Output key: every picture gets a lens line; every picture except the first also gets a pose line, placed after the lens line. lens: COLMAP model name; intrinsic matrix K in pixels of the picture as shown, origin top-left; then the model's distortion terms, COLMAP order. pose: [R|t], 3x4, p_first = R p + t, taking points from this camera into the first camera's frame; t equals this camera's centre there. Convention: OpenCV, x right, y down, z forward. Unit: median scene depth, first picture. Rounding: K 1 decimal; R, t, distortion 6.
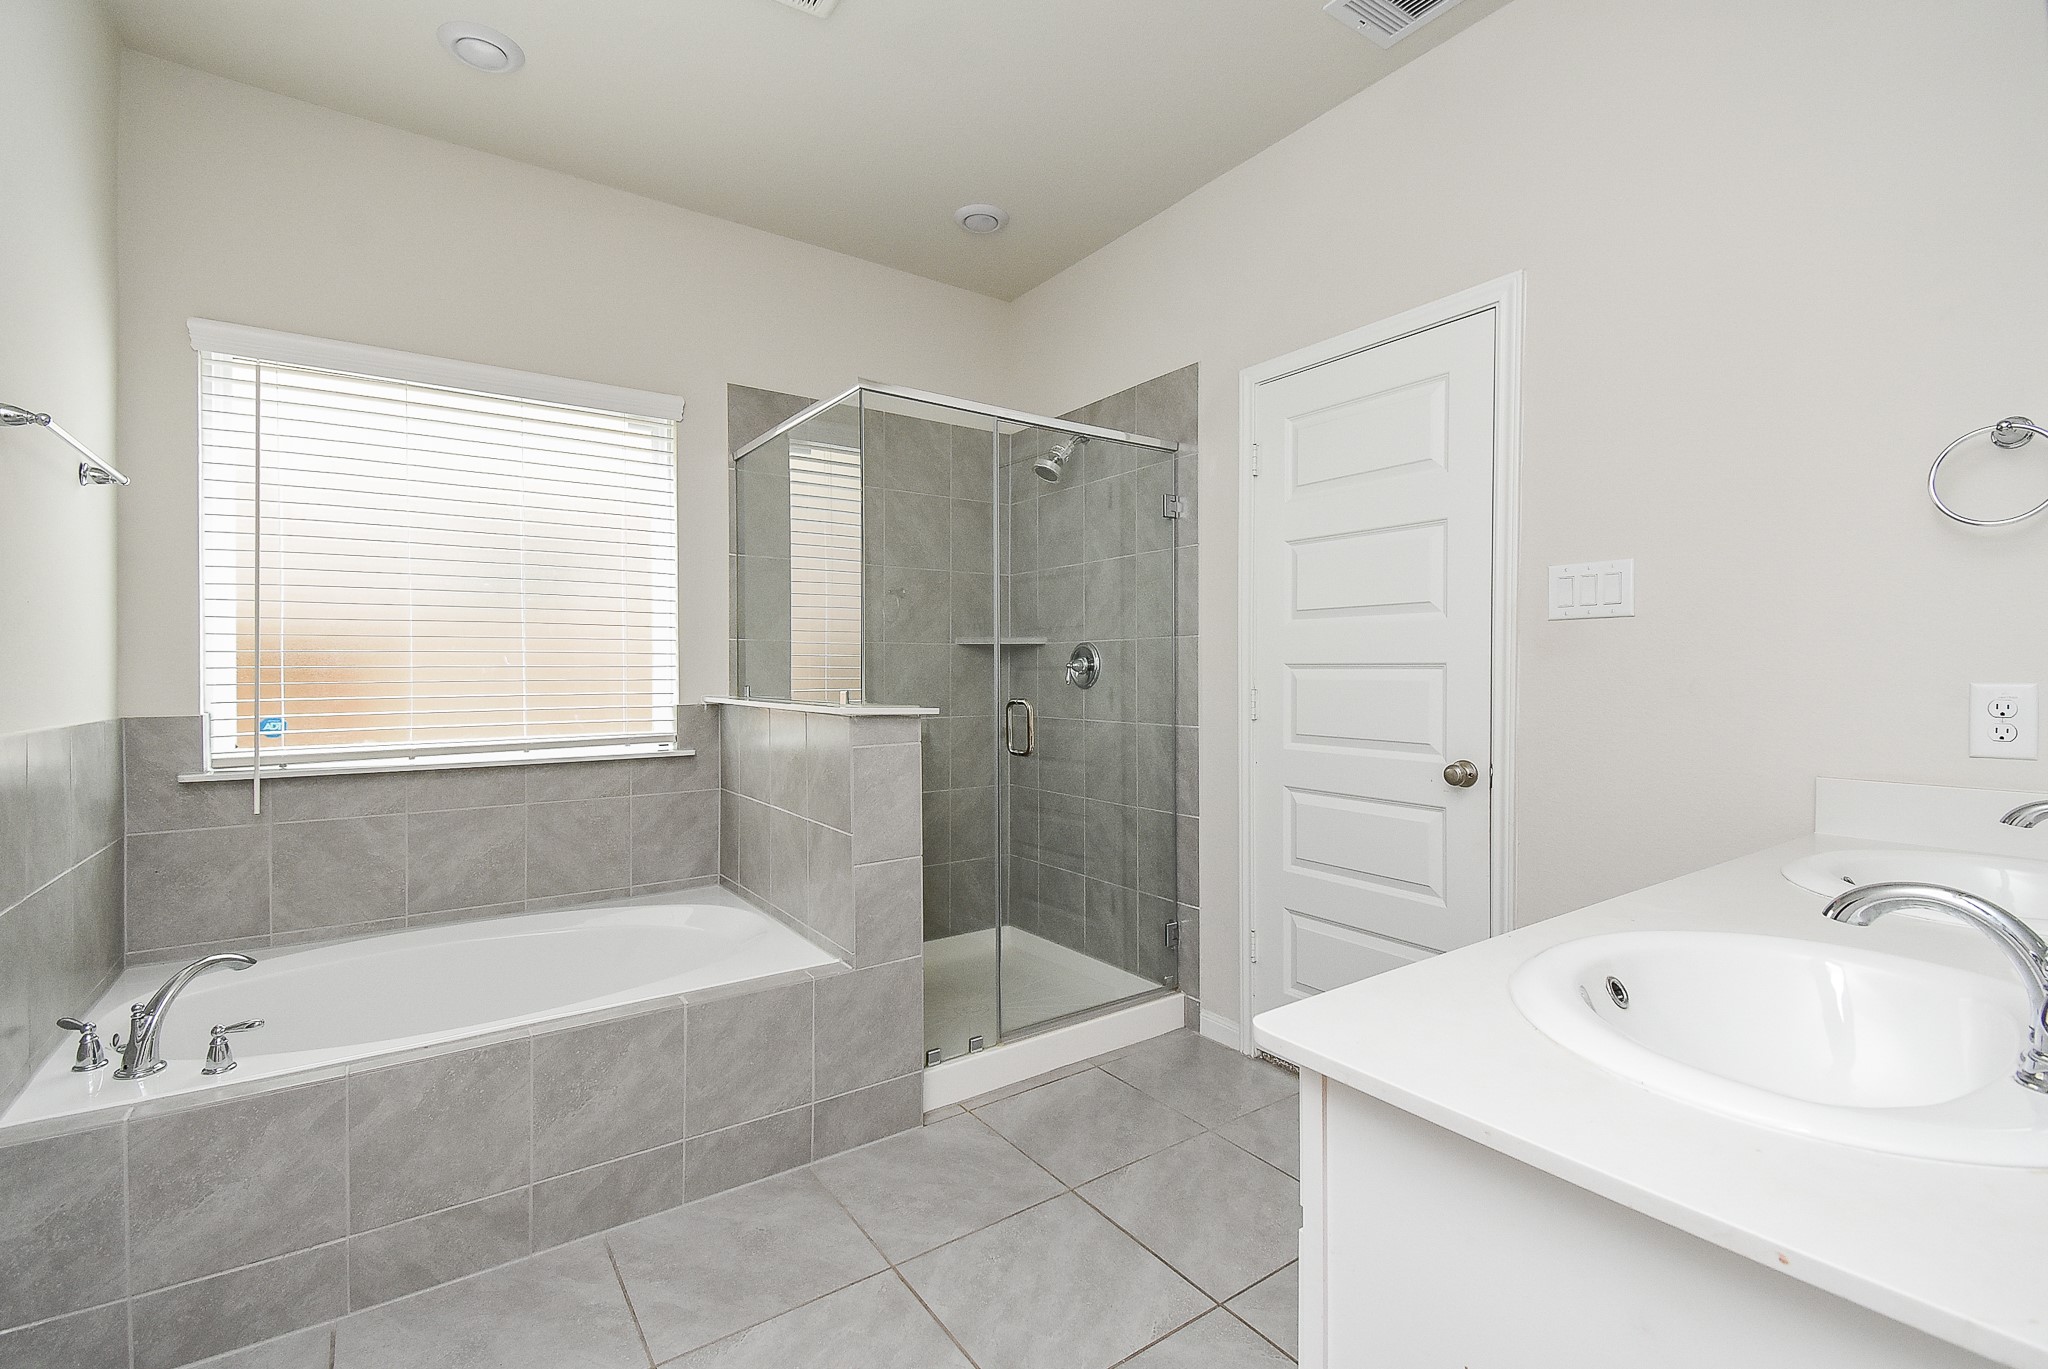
lens RADIAL K [[896.7, 0, 1012.0], [0, 896.7, 675.4], [0, 0, 1]] dist [0.030976, -0.026959]
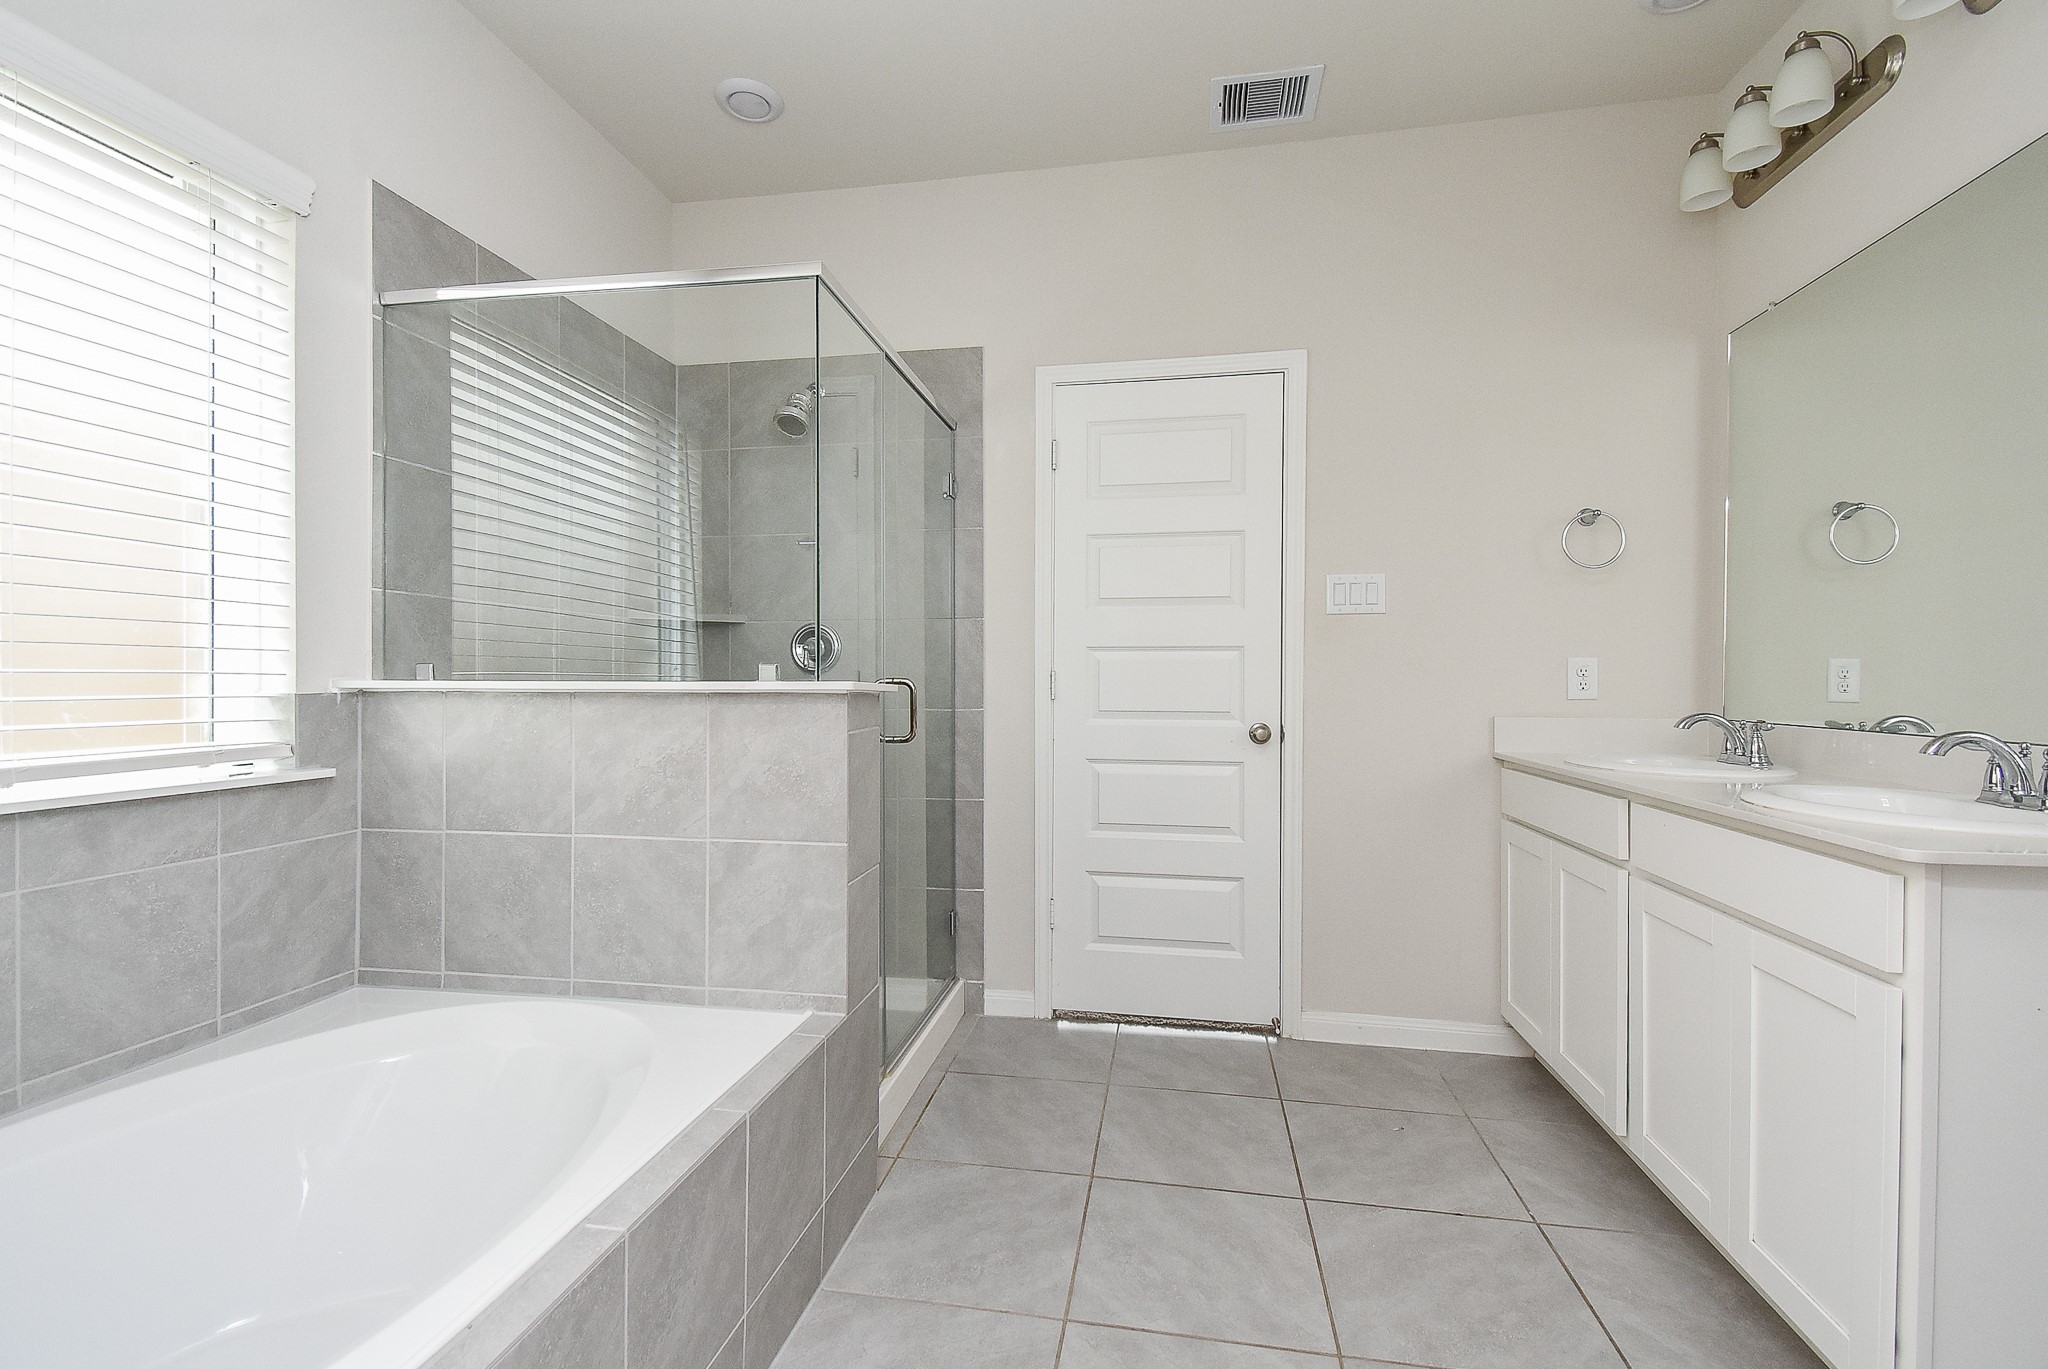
lens RADIAL K [[908.8, 0, 1018.4], [0, 908.8, 678.2], [0, 0, 1]] dist [0.028420, -0.023693]
pose [[0.706965, 0.002689, 0.707243, -0.481418], [0.002292, 0.999979, -0.006093, 0.028628], [-0.707245, 0.005928, 0.706944, 0.251555]]
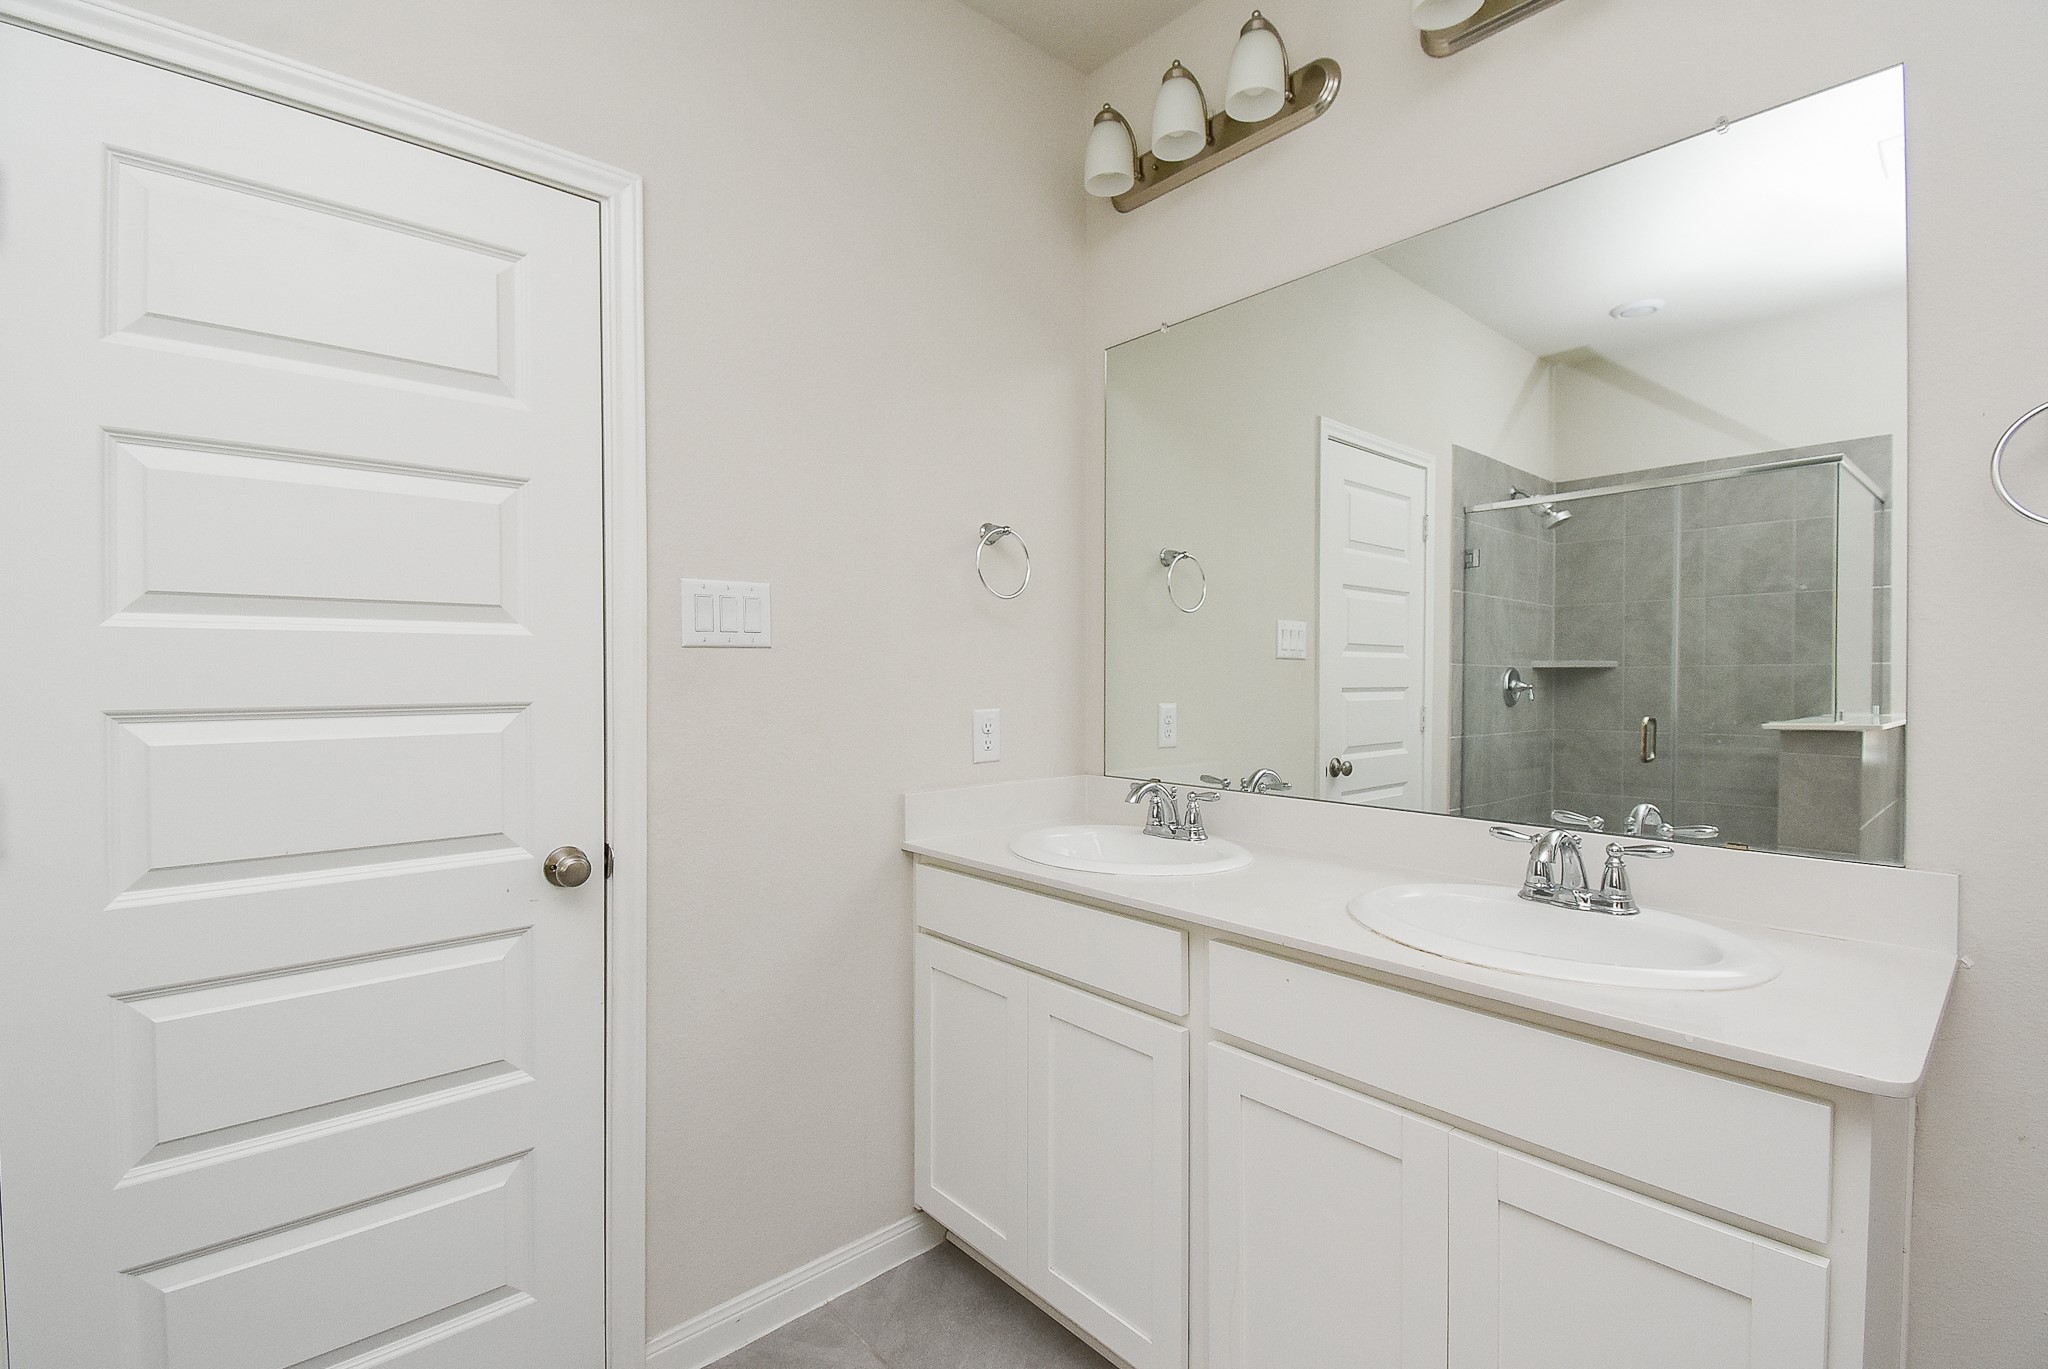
lens RADIAL K [[908.8, 0, 1018.4], [0, 908.8, 678.2], [0, 0, 1]] dist [0.028420, -0.023693]
pose [[-0.121535, -0.007678, 0.992558, -0.162882], [0.008298, 0.999927, 0.008751, -0.026224], [-0.992553, 0.009300, -0.121462, 0.558043]]
